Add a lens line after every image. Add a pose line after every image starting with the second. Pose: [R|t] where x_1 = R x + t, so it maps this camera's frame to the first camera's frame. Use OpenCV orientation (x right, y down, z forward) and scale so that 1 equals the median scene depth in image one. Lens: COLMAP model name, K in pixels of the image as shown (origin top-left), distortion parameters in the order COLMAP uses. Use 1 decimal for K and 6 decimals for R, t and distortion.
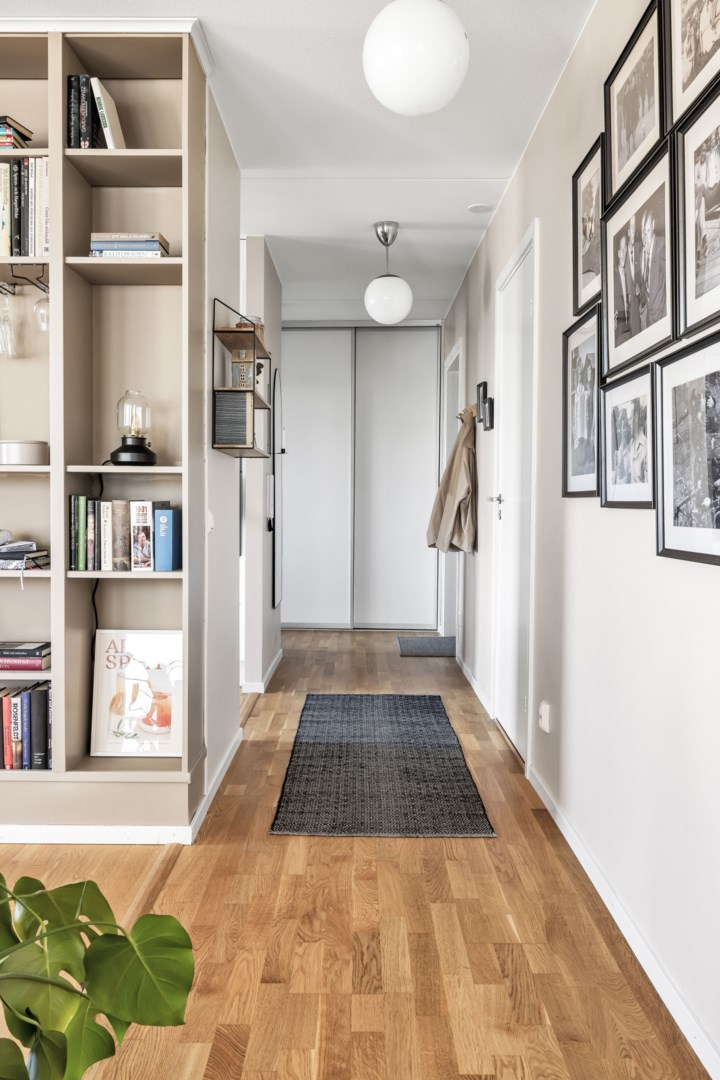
lens RADIAL K [[880.5, 0, 345.1], [0, 880.5, 537.9], [0, 0, 1]] dist [-0.006785, -0.003304]
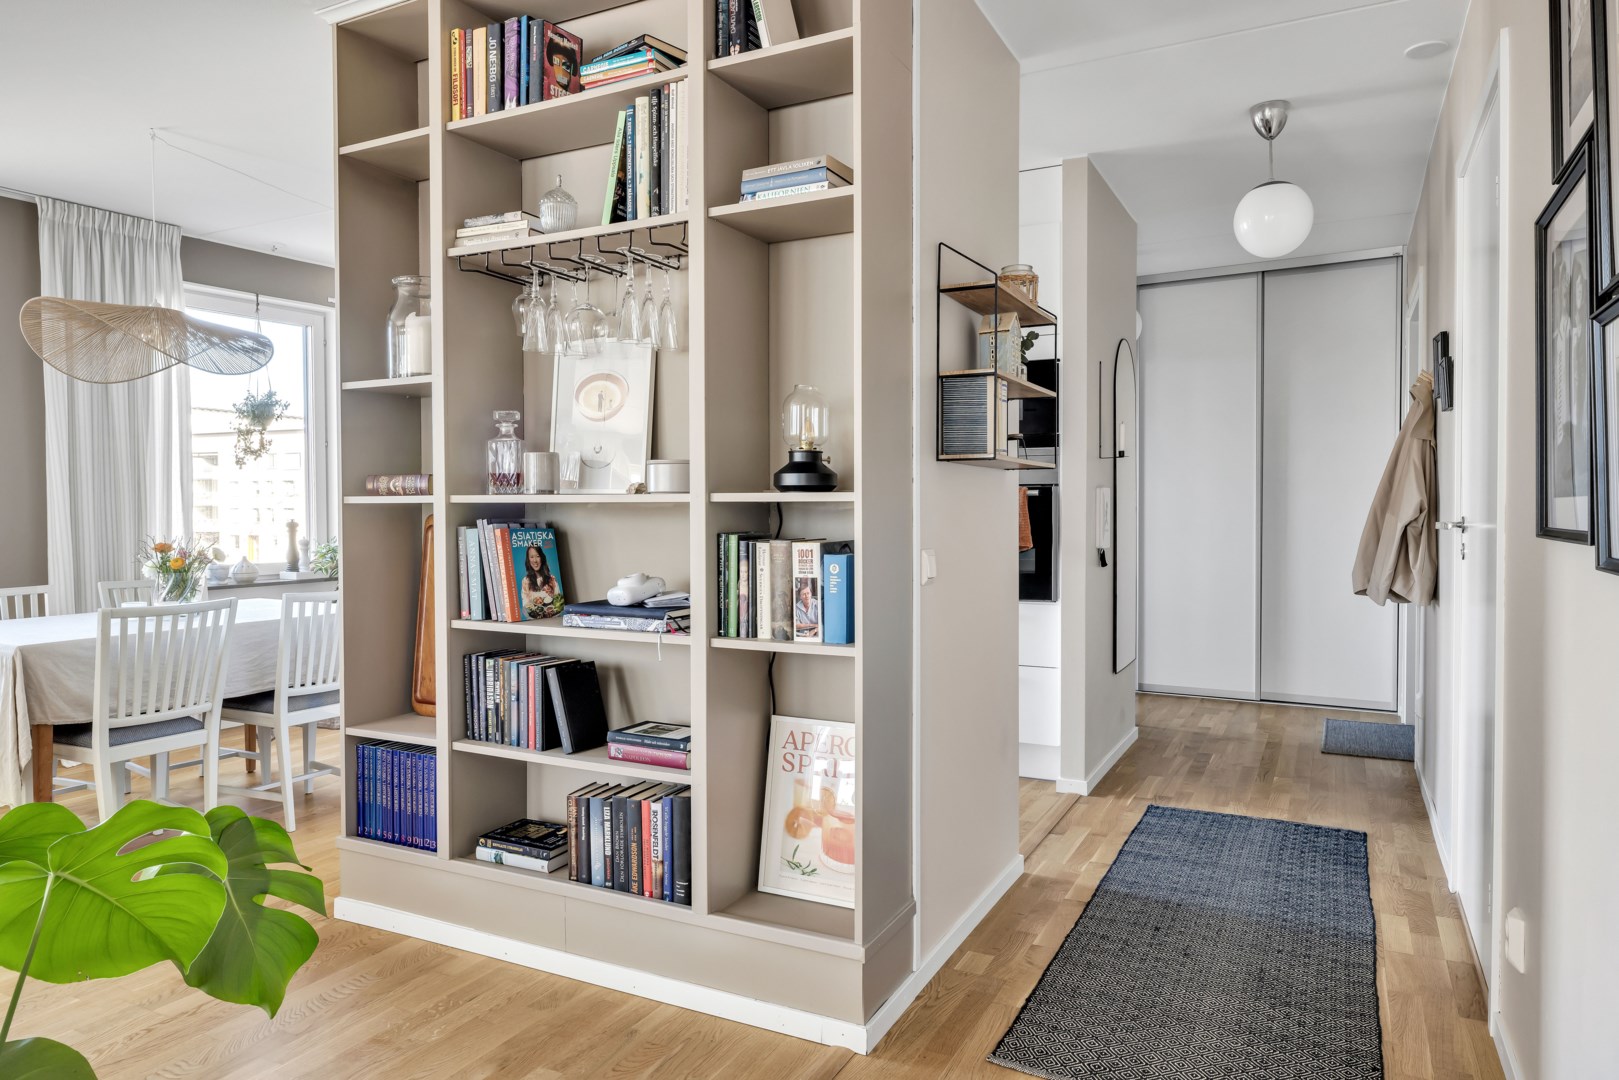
lens RADIAL K [[1025.6, 0, 813.7], [0, 1025.6, 531.7], [0, 0, 1]] dist [-0.001059, -0.000275]
pose [[0.895894, -0.000053, -0.444268, 0.125390], [-0.008392, 0.999820, -0.017041, -0.033455], [0.444189, 0.018995, 0.895732, 0.253283]]
